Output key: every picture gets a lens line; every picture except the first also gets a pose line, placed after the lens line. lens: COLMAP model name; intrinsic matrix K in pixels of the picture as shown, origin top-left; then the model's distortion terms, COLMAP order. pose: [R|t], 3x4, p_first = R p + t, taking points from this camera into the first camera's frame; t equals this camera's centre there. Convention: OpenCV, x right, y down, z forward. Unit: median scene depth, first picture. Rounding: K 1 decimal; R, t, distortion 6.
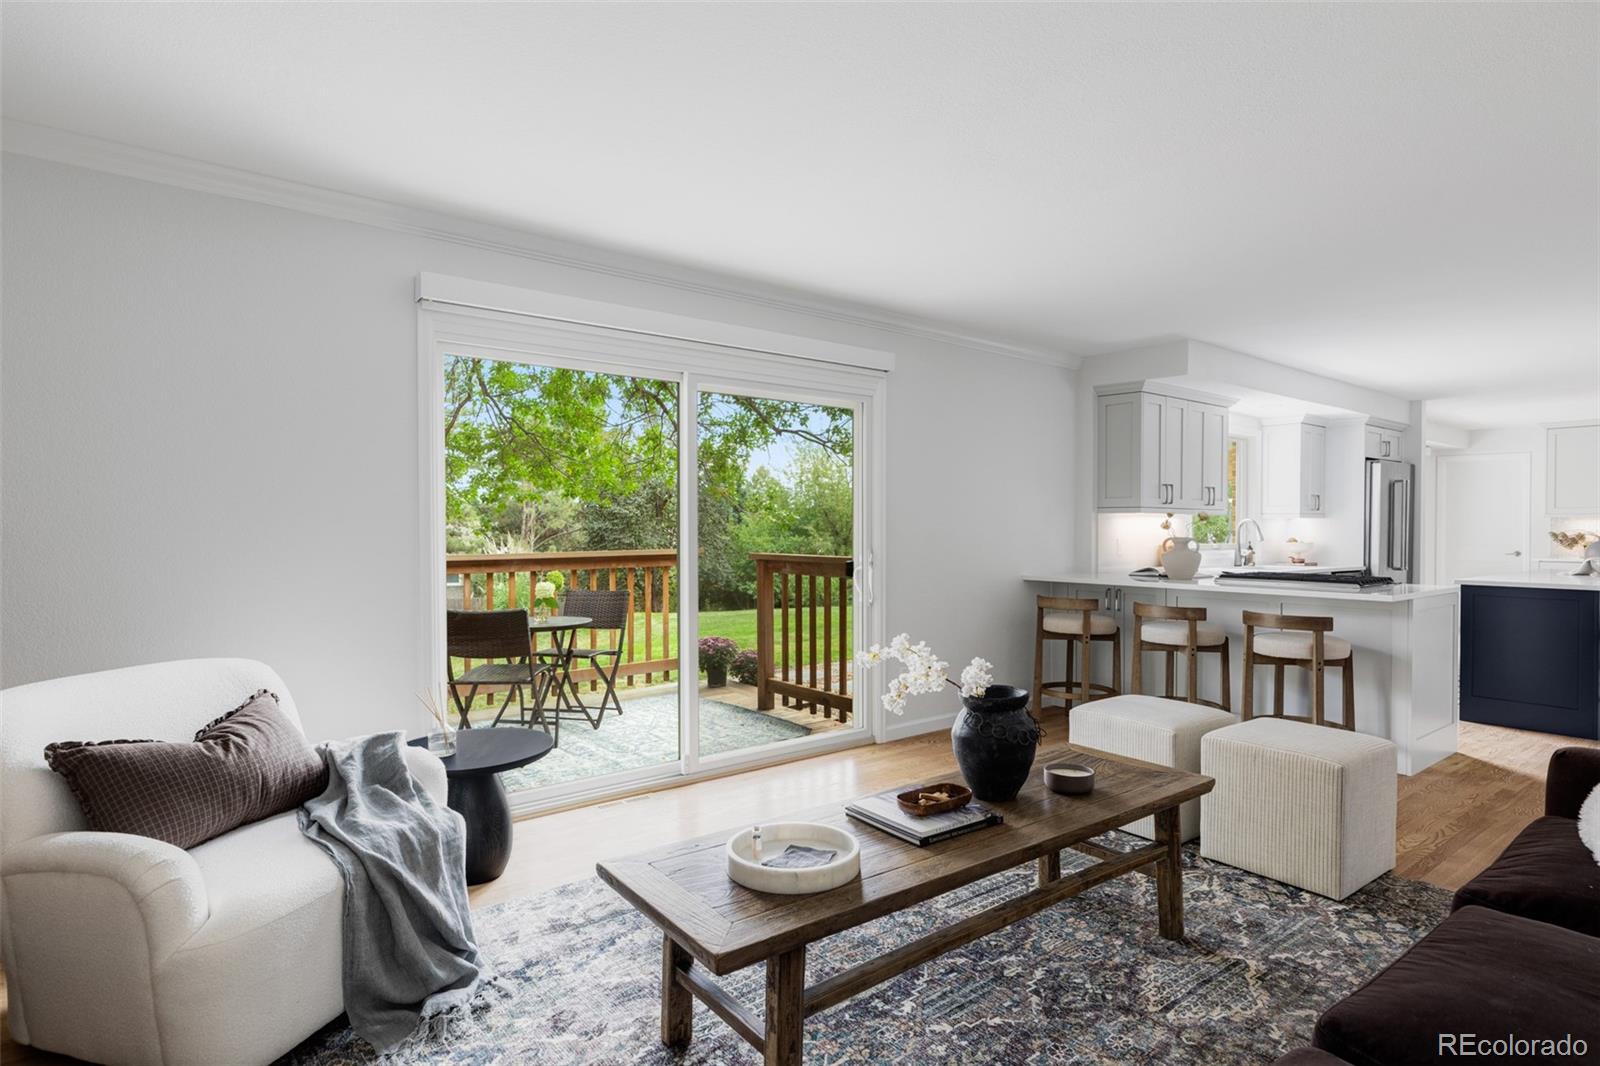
lens RADIAL K [[826.9, 0, 800.0], [0, 826.9, 533.0], [0, 0, 1]] dist [-0.004449, 0.000201]
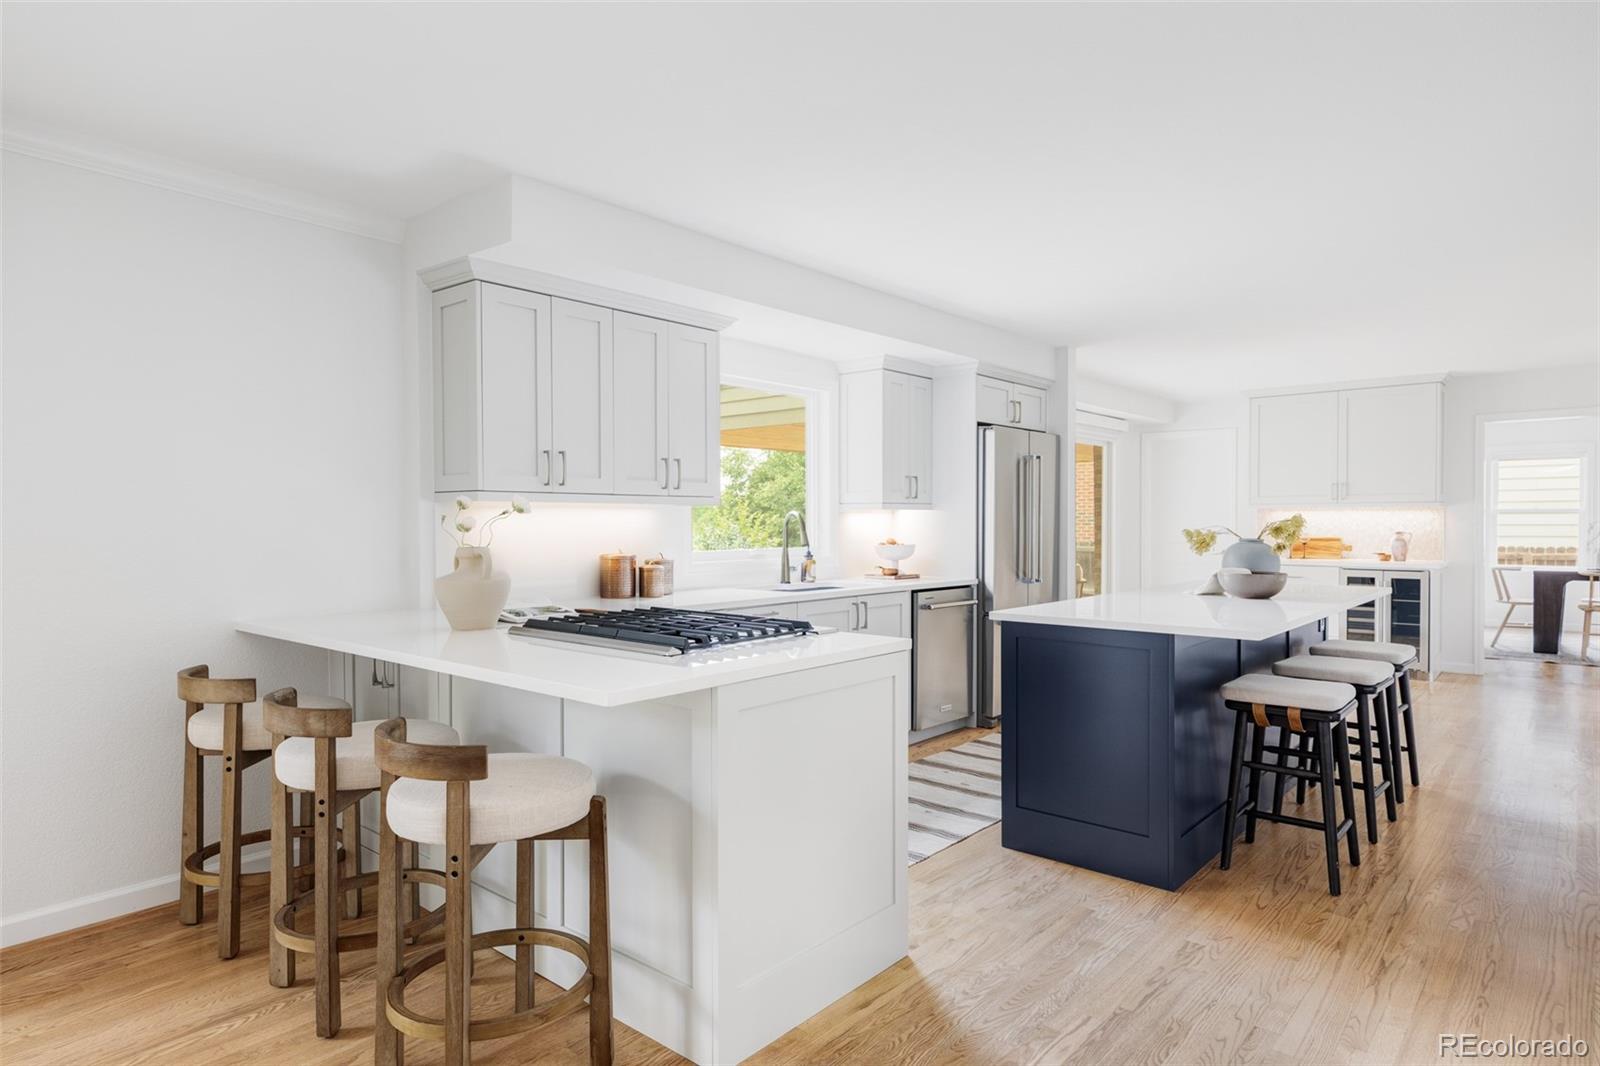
lens RADIAL K [[907.8, 0, 800.0], [0, 907.8, 533.0], [0, 0, 1]] dist [0.012919, -0.000403]
pose [[0.979460, -0.006693, 0.201530, 0.480327], [0.005323, 0.999959, 0.007341, -0.005673], [-0.201570, -0.006118, 0.979455, 0.351598]]
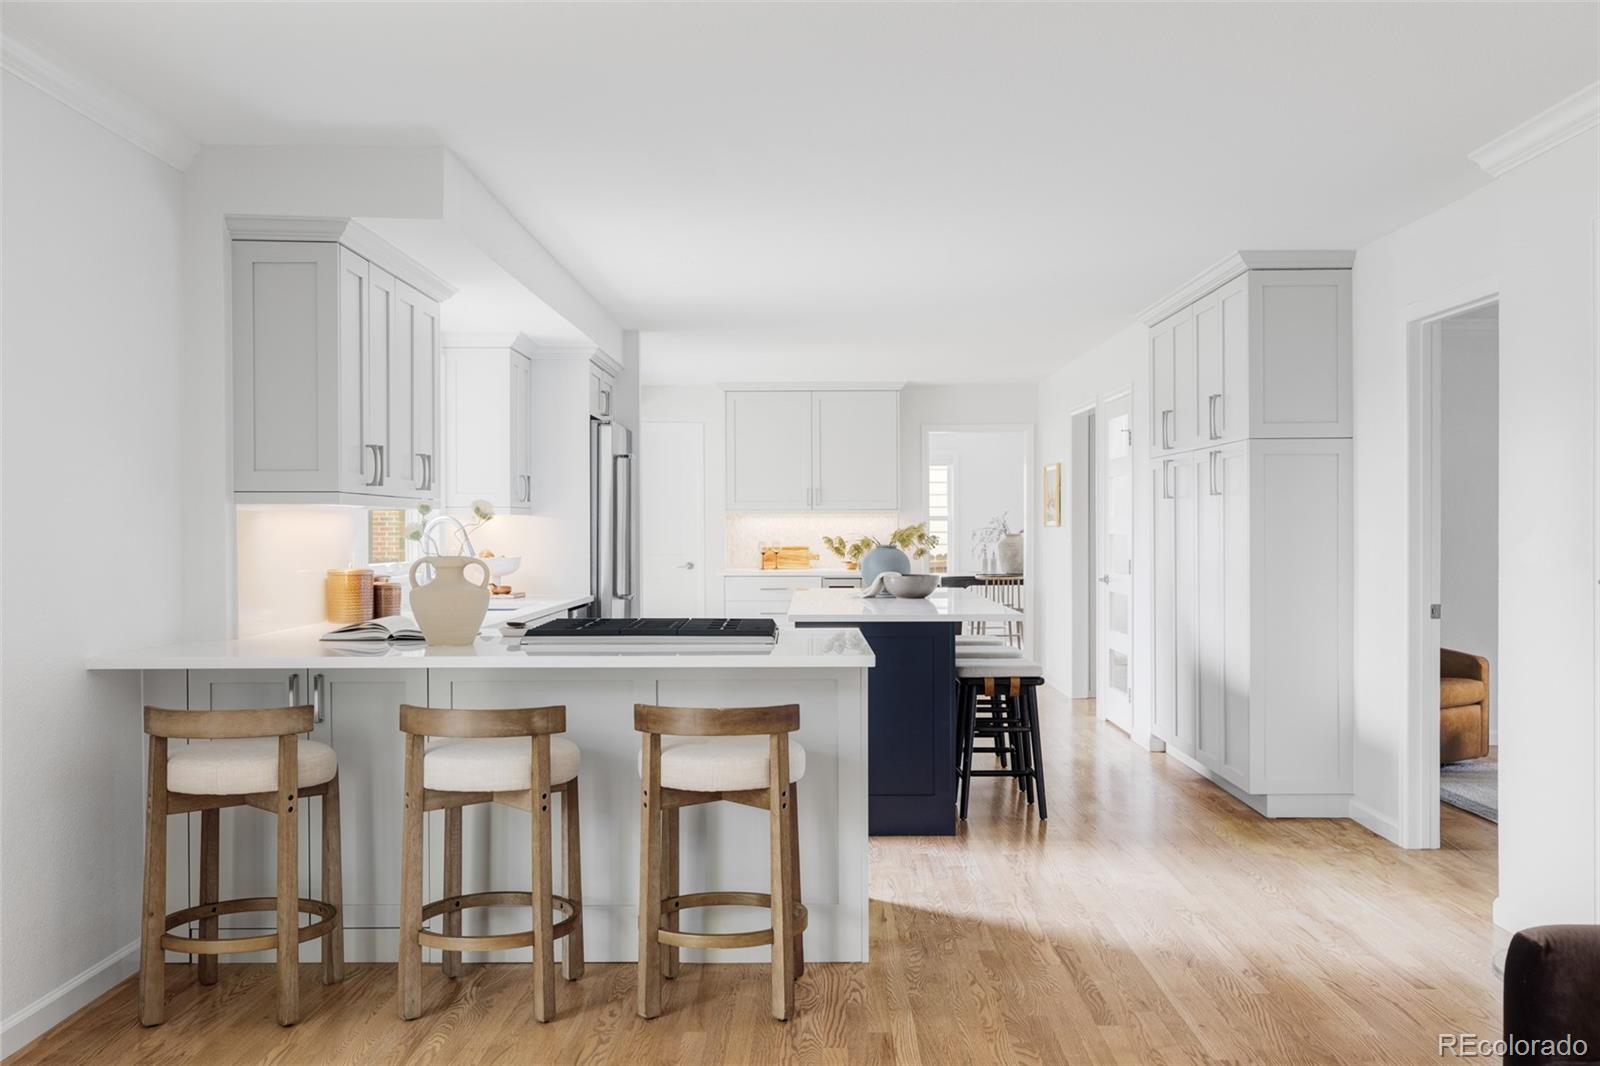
lens RADIAL K [[1436.6, 0, 800.0], [0, 1436.6, 533.0], [0, 0, 1]] dist [0.013513, 0.014033]
pose [[0.617232, -0.006406, 0.786755, -0.060743], [0.007310, 0.999970, 0.002407, -0.007848], [-0.786748, 0.004265, 0.617260, 0.286148]]
